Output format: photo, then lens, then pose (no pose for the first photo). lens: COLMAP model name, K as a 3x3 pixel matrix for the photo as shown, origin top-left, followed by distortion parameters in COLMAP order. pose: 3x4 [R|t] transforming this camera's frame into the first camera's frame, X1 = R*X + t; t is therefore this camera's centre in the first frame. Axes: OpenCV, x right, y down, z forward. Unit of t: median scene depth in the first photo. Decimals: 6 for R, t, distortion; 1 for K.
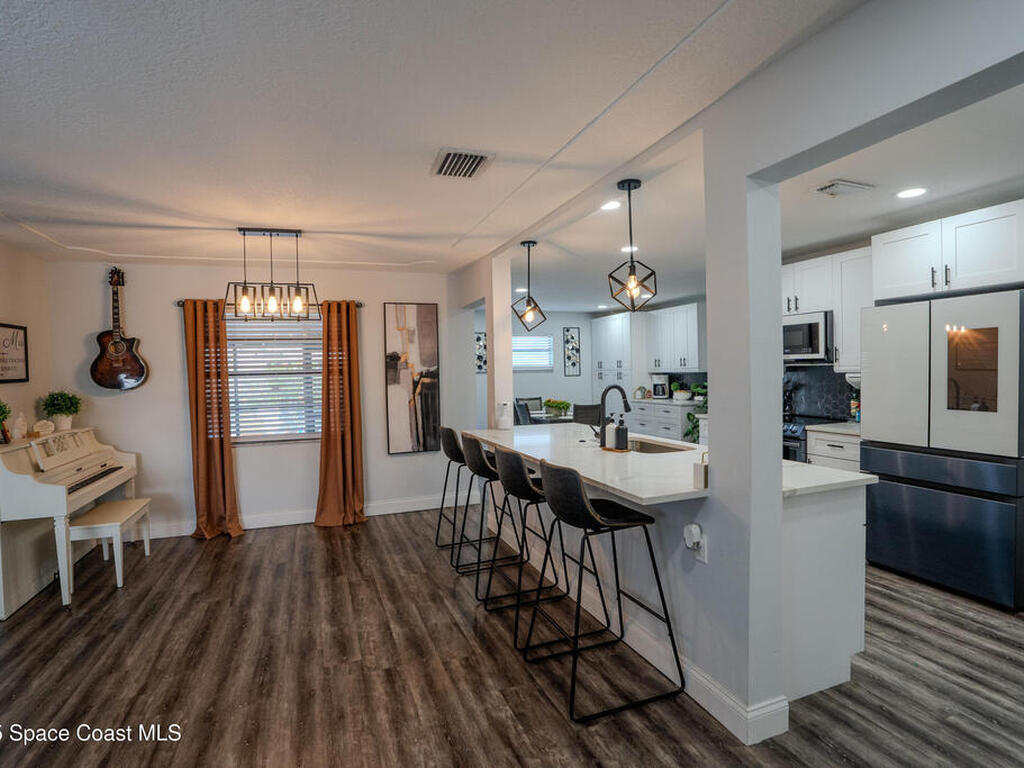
lens RADIAL K [[532.4, 0, 512.0], [0, 532.4, 384.0], [0, 0, 1]] dist [-0.059078, 0.000017]
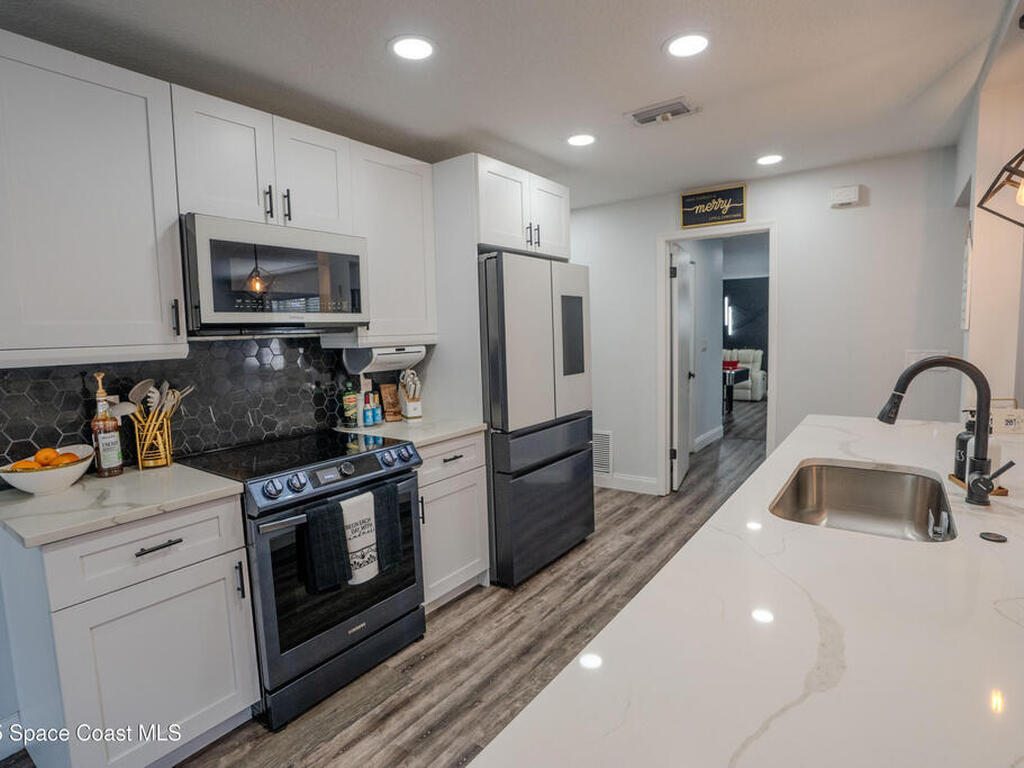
lens RADIAL K [[532.4, 0, 512.0], [0, 532.4, 384.0], [0, 0, 1]] dist [-0.059078, 0.000017]
pose [[-0.539184, -0.042672, 0.841106, 0.037967], [0.063056, 0.993867, 0.090843, -0.031232], [-0.839824, 0.102018, -0.533186, 1.510255]]
